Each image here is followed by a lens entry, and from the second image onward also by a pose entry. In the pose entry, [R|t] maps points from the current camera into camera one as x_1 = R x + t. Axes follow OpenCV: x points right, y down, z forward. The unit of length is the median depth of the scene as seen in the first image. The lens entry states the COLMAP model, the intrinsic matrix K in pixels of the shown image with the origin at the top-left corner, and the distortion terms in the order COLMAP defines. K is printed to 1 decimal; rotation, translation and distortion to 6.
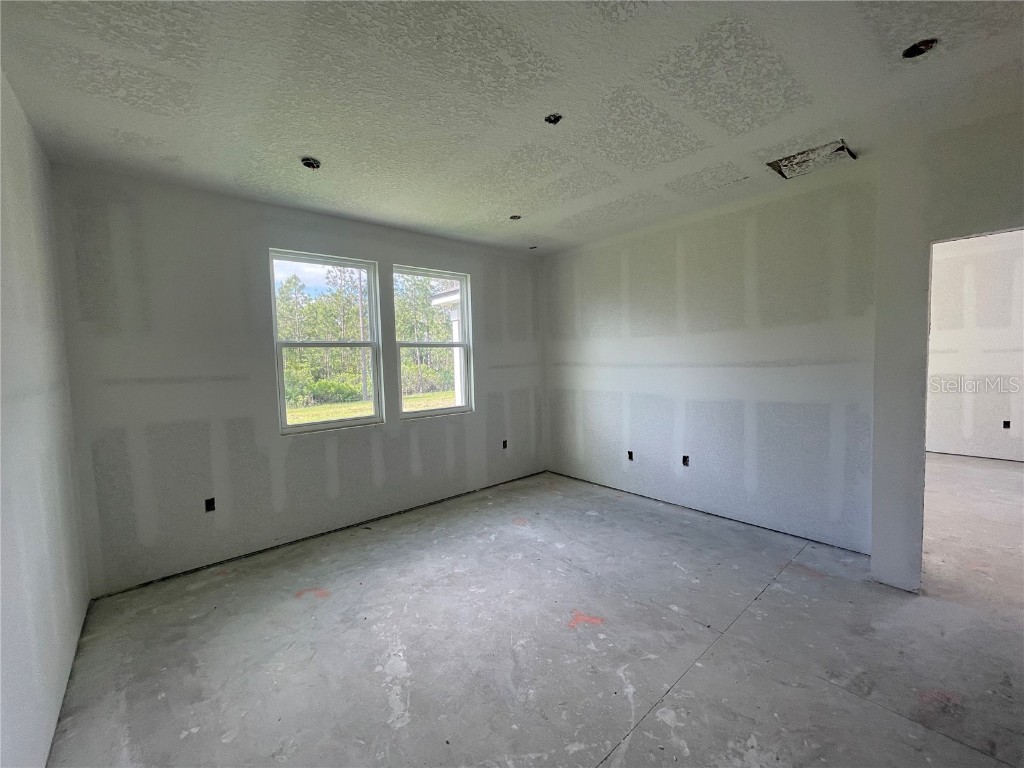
lens RADIAL K [[415.8, 0, 512.7], [0, 415.8, 381.2], [0, 0, 1]] dist [-0.004133, 0.003386]
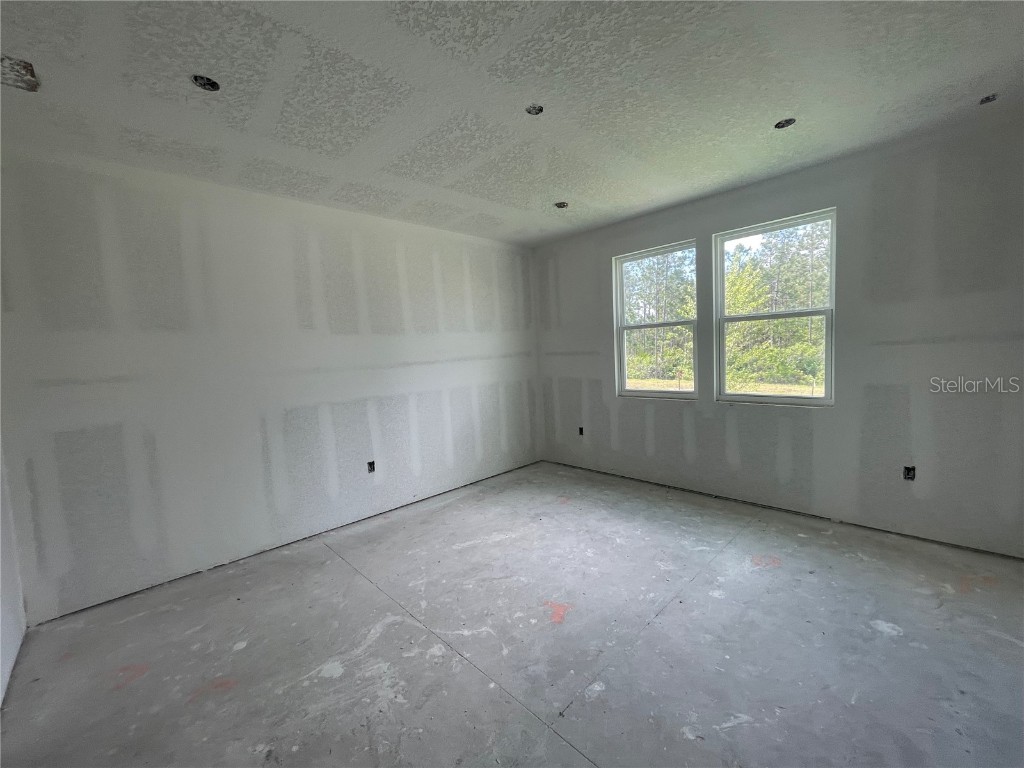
lens RADIAL K [[415.8, 0, 512.7], [0, 415.8, 381.2], [0, 0, 1]] dist [-0.004133, 0.003386]
pose [[0.060709, 0.098588, -0.993275, 0.793123], [-0.008040, 0.995126, 0.098280, -0.048953], [0.998123, 0.002020, 0.061205, 0.601736]]
